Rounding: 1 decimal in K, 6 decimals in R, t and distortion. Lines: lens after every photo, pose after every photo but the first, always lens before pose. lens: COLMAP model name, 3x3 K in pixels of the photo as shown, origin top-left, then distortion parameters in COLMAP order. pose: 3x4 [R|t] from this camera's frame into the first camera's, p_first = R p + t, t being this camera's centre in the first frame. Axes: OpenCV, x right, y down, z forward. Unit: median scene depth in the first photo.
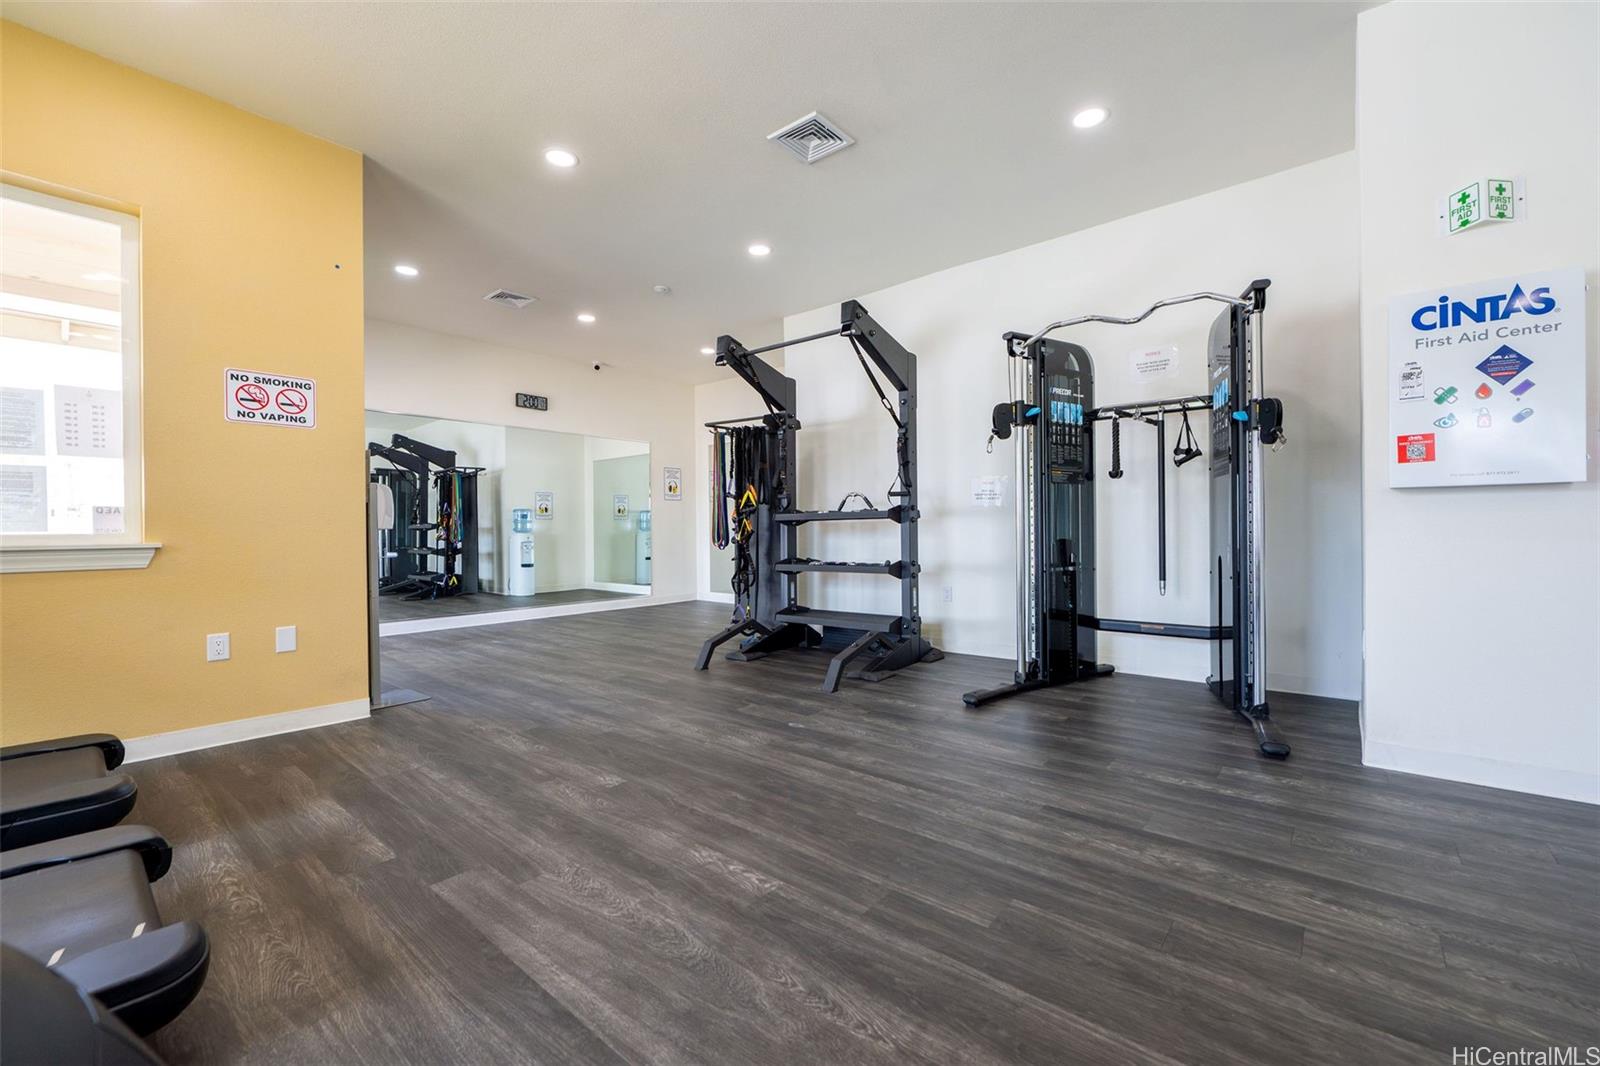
lens RADIAL K [[646.2, 0, 800.0], [0, 646.2, 533.0], [0, 0, 1]] dist [-0.008732, -0.000240]
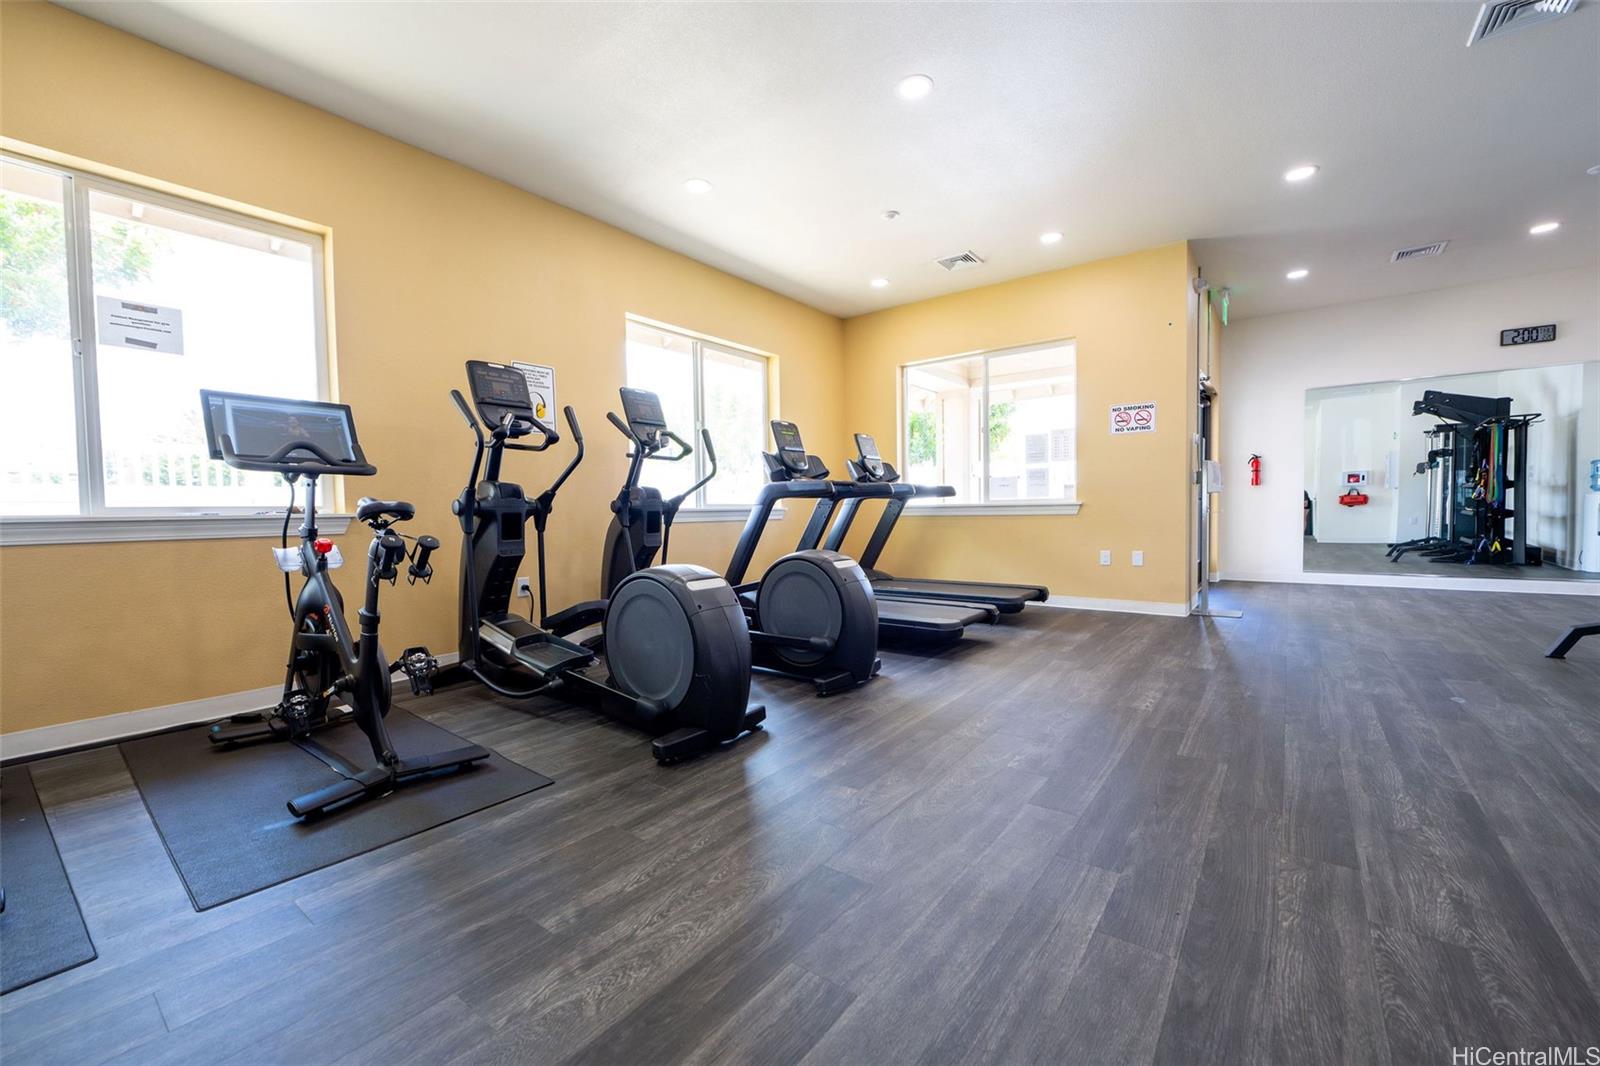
lens RADIAL K [[646.2, 0, 800.0], [0, 646.2, 533.0], [0, 0, 1]] dist [-0.008732, -0.000240]
pose [[0.043156, 0.044776, -0.998064, 1.213959], [0.013350, 0.998880, 0.045390, 0.010939], [0.998979, -0.015283, 0.042510, 0.046017]]
